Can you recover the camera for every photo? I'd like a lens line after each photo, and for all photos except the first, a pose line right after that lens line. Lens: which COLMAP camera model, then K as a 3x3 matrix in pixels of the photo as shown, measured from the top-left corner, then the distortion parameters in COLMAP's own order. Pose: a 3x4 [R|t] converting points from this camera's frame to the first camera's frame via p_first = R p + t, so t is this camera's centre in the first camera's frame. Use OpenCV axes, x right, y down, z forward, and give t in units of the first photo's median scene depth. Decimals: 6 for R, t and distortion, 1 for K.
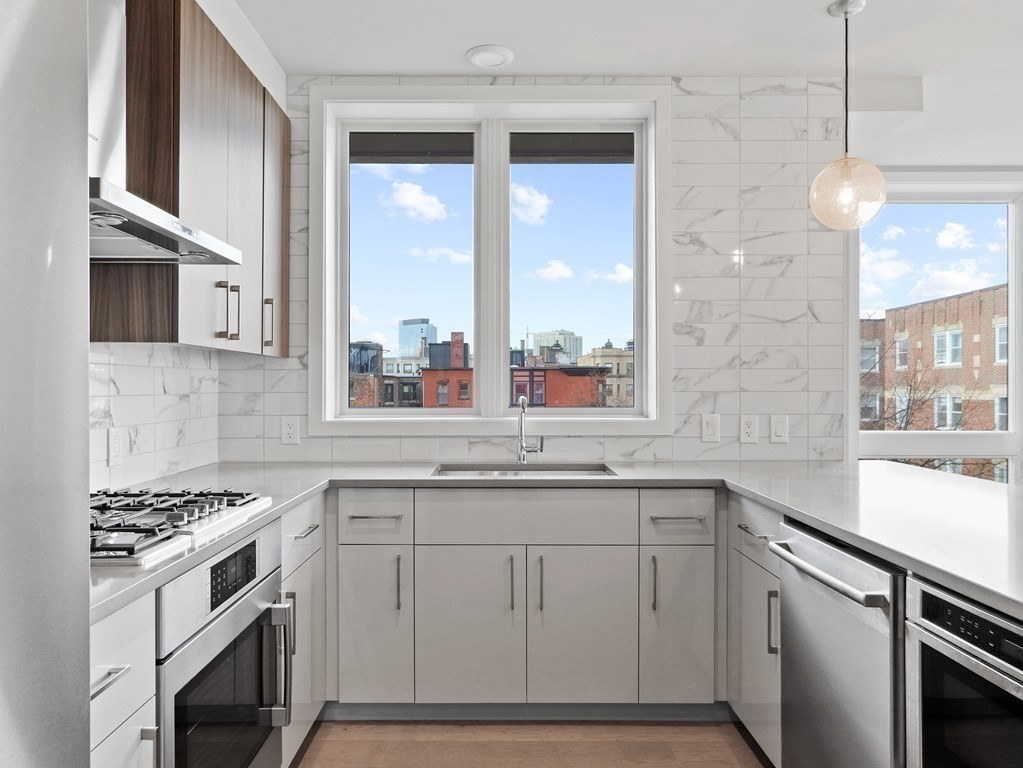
lens RADIAL K [[747.0, 0, 510.4], [0, 747.0, 385.1], [0, 0, 1]] dist [-0.004198, 0.009194]
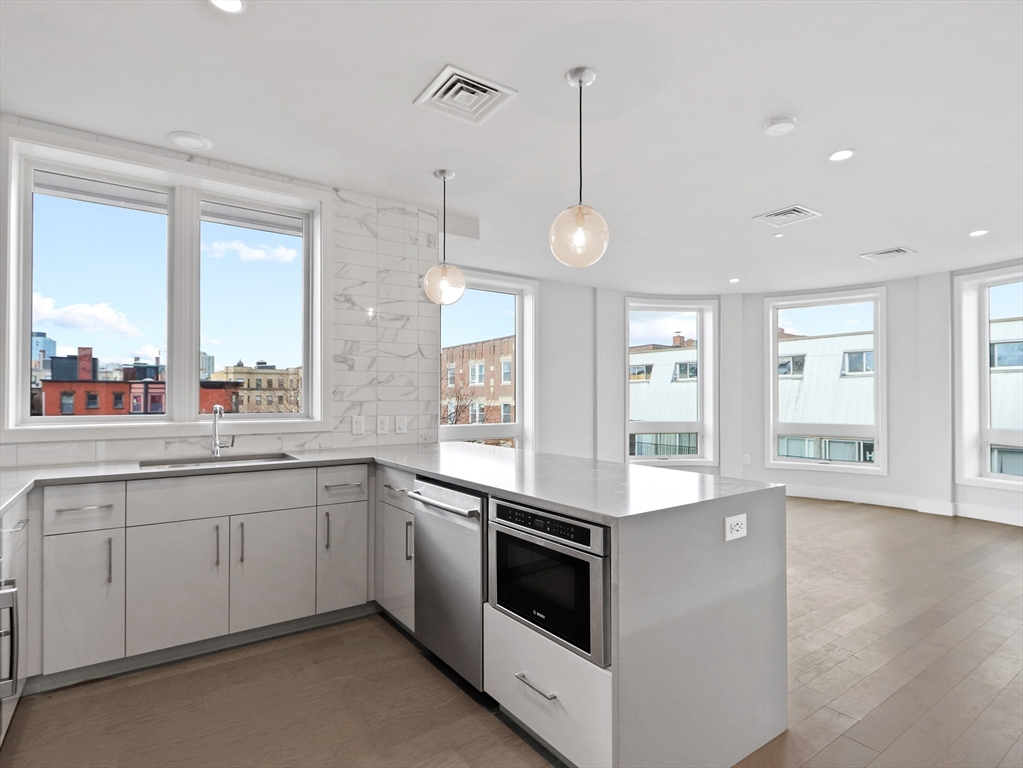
lens RADIAL K [[537.4, 0, 517.0], [0, 537.4, 391.2], [0, 0, 1]] dist [0.017595, -0.007568]
pose [[0.820990, 0.007209, 0.570897, -0.089867], [-0.001722, 0.999947, -0.010151, -0.000847], [-0.570940, 0.007350, 0.820959, -0.077559]]
